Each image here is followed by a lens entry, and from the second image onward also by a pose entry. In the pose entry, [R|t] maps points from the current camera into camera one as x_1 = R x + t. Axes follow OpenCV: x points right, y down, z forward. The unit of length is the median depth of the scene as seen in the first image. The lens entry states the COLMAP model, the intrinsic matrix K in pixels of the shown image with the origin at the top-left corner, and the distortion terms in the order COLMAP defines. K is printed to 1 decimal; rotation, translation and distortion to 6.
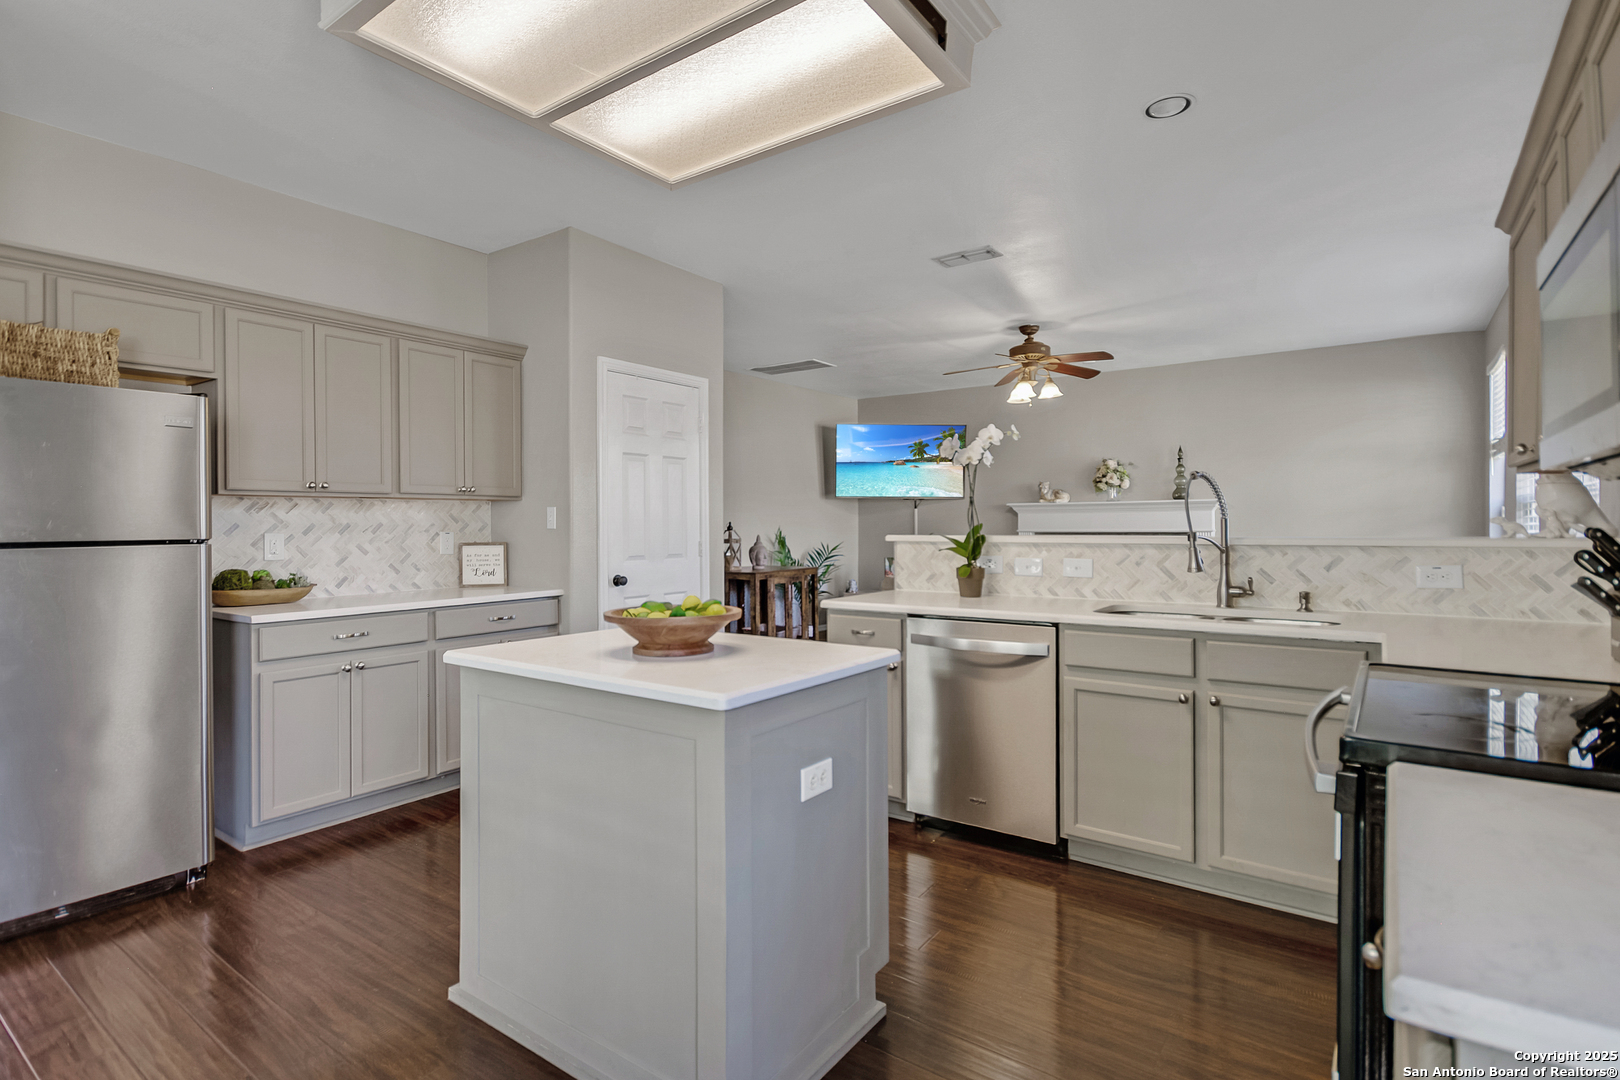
lens RADIAL K [[801.8, 0, 807.0], [0, 801.8, 521.1], [0, 0, 1]] dist [0.004218, 0.000753]
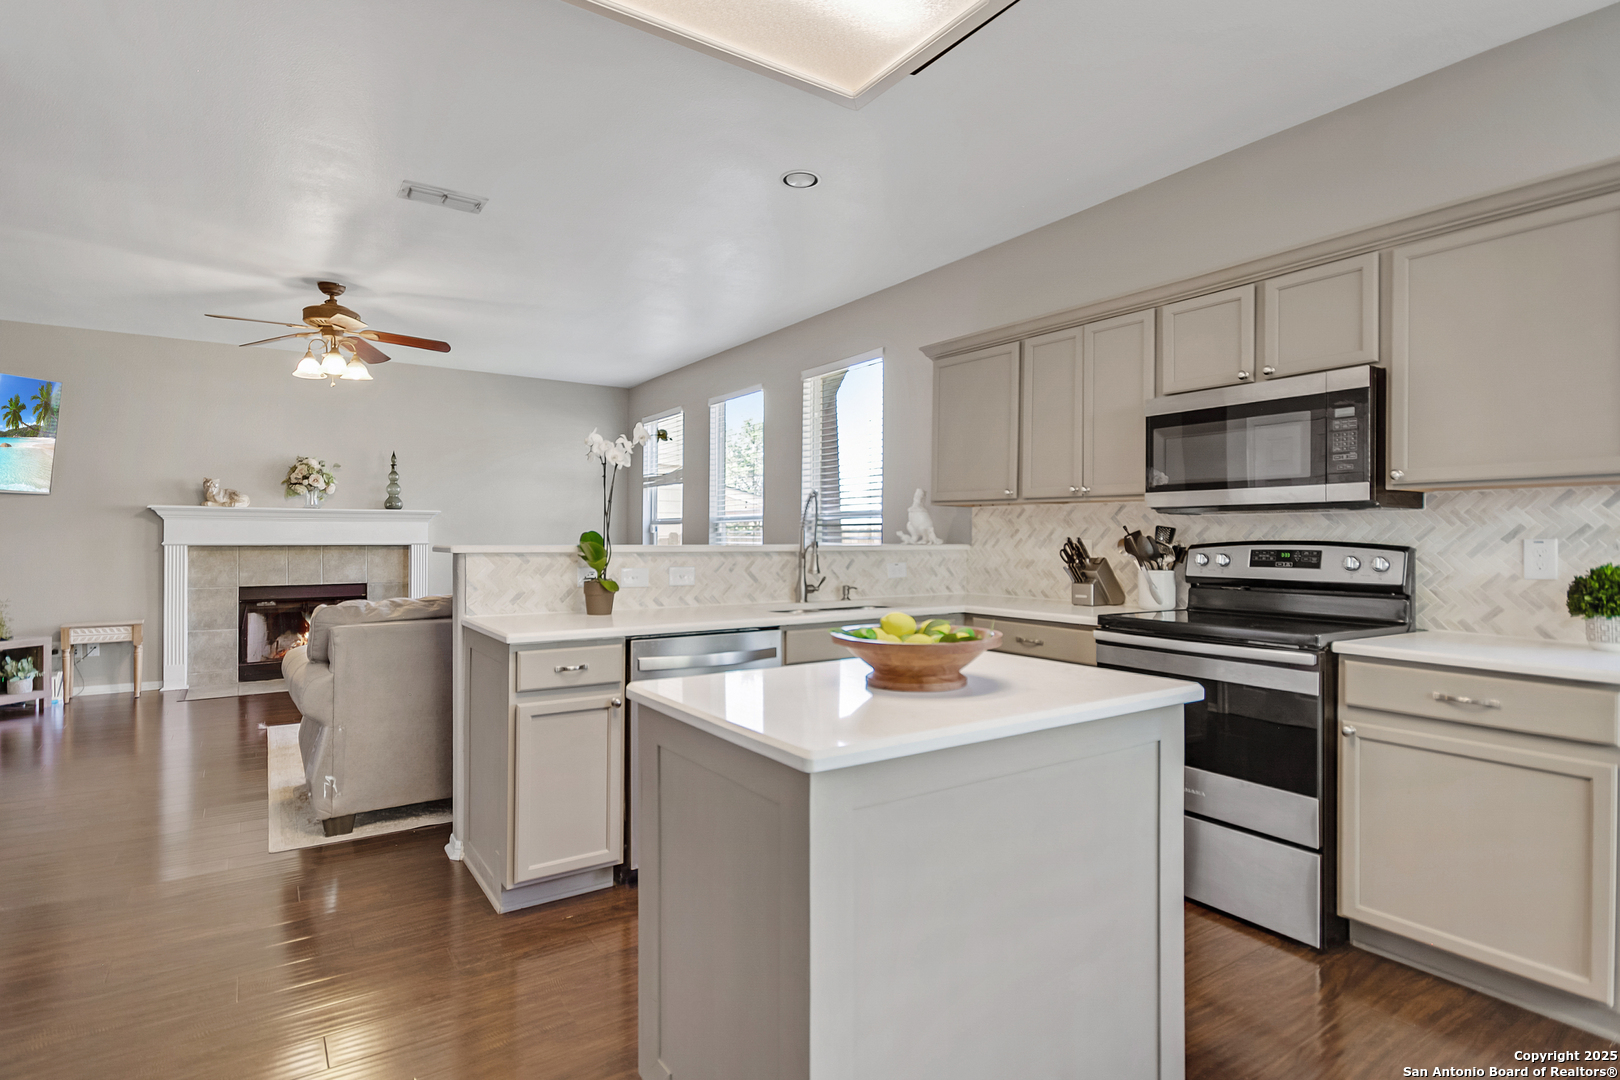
lens RADIAL K [[833.8, 0, 801.8], [0, 833.8, 537.7], [0, 0, 1]] dist [0.012054, -0.001194]
pose [[0.350965, 0.007171, 0.936361, -0.549850], [-0.009001, 0.999950, -0.004284, 0.011430], [-0.936345, -0.006924, 0.351012, 0.449241]]
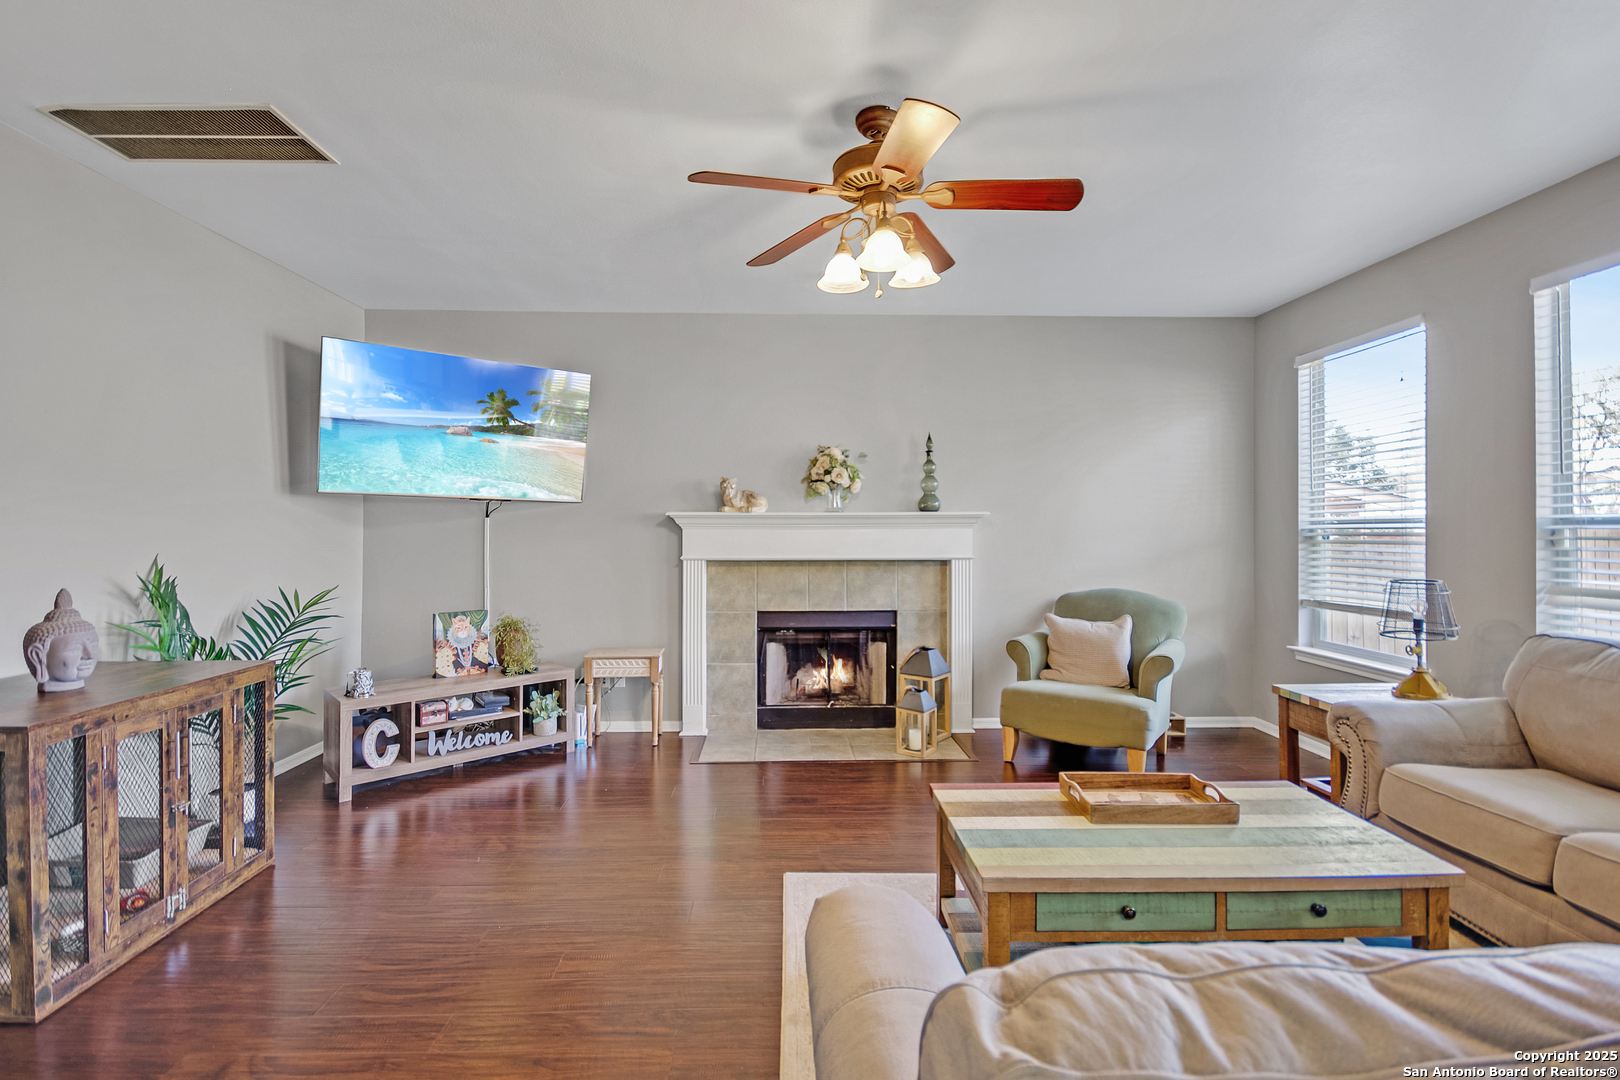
lens RADIAL K [[732.6, 0, 798.9], [0, 732.6, 523.2], [0, 0, 1]] dist [0.002280, -0.008229]
pose [[0.795259, 0.012207, 0.606147, -0.000153], [-0.008066, 0.999922, -0.009555, -0.020823], [-0.606216, 0.002709, 0.795295, 1.160145]]
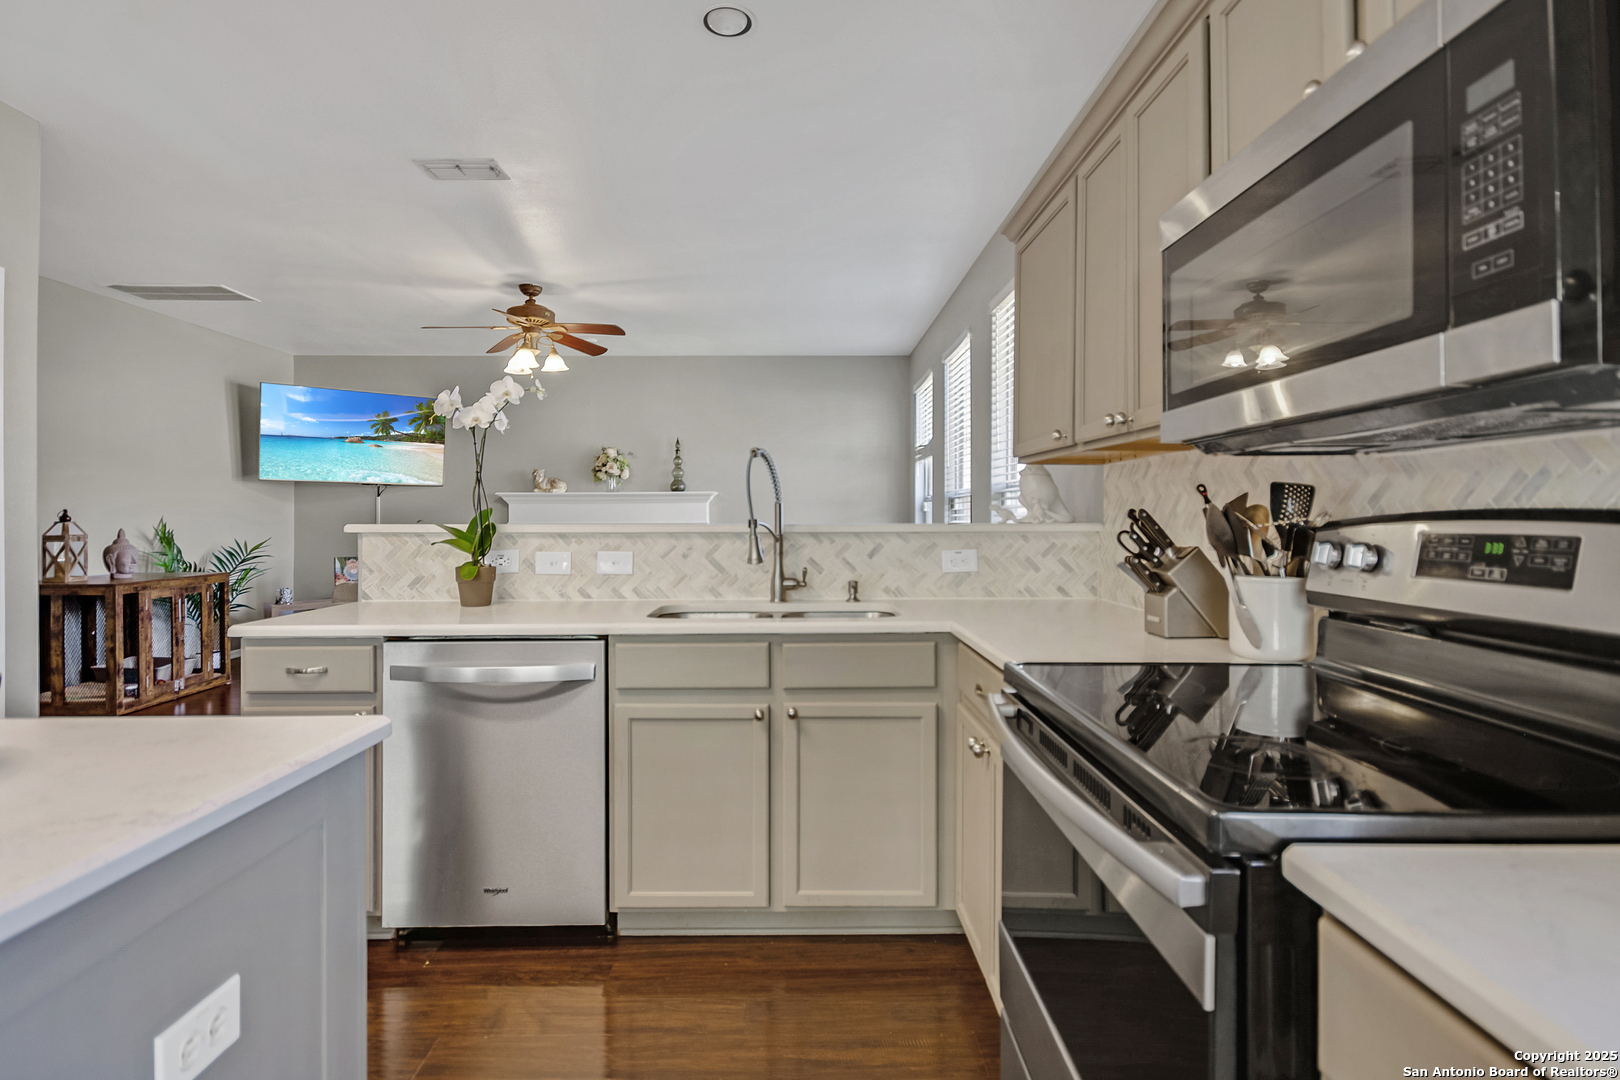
lens RADIAL K [[801.8, 0, 807.0], [0, 801.8, 521.1], [0, 0, 1]] dist [0.004218, 0.000753]
pose [[0.805817, 0.002284, 0.592160, 0.008723], [-0.005301, 0.999980, 0.003358, 0.010954], [-0.592141, -0.005845, 0.805813, 0.205225]]
